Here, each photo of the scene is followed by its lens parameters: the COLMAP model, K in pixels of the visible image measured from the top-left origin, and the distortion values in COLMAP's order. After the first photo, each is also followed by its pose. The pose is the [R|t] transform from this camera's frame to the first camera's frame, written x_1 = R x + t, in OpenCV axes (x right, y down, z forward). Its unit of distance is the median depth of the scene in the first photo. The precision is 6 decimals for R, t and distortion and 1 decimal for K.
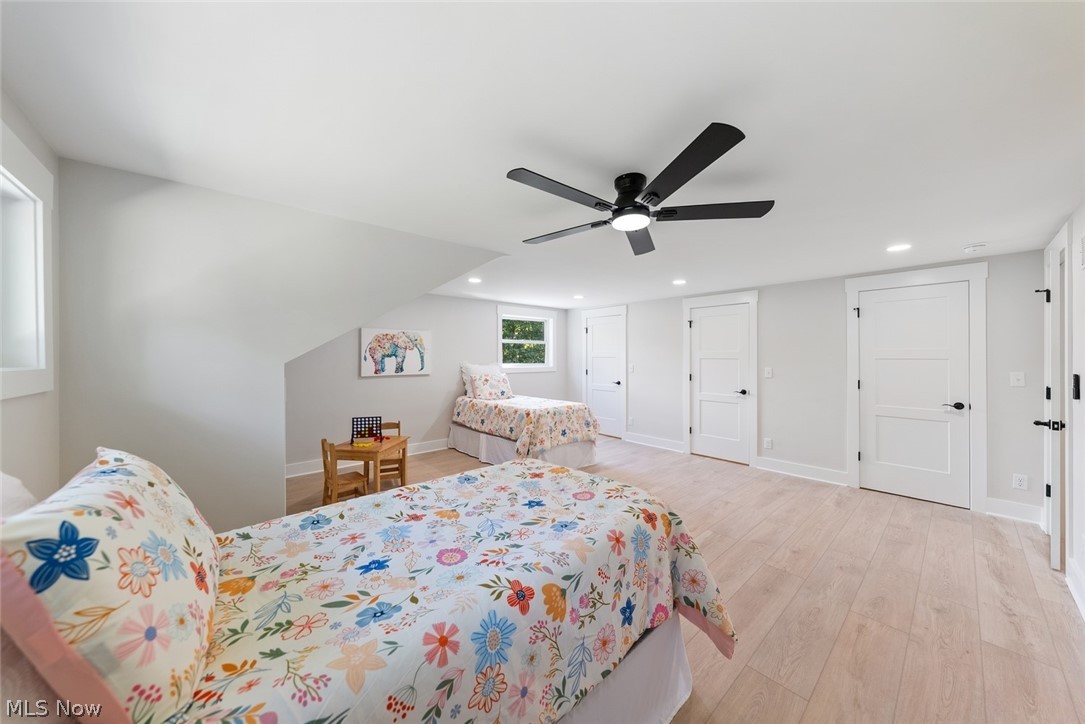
lens RADIAL K [[379.6, 0, 540.9], [0, 379.6, 347.8], [0, 0, 1]] dist [-0.000584, 0.000039]
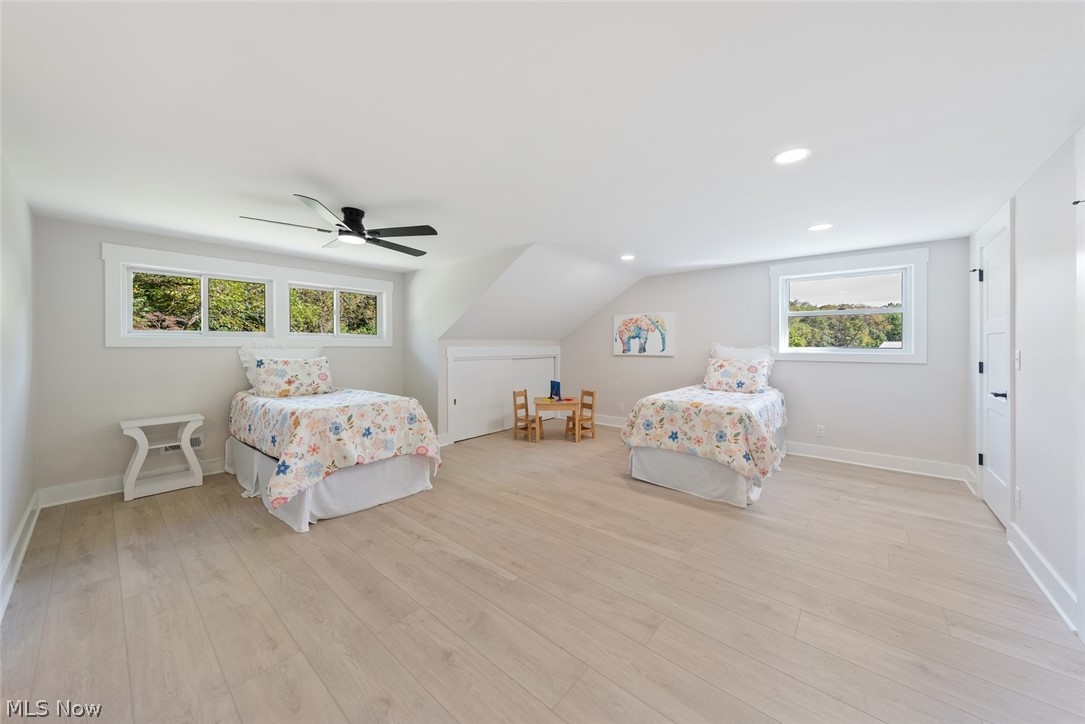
lens RADIAL K [[379.6, 0, 540.9], [0, 379.6, 347.8], [0, 0, 1]] dist [-0.000584, 0.000039]
pose [[0.129943, 0.006538, -0.991500, 0.685432], [0.020306, 0.999751, 0.009254, 0.035748], [0.991314, -0.021336, 0.129778, 0.585665]]
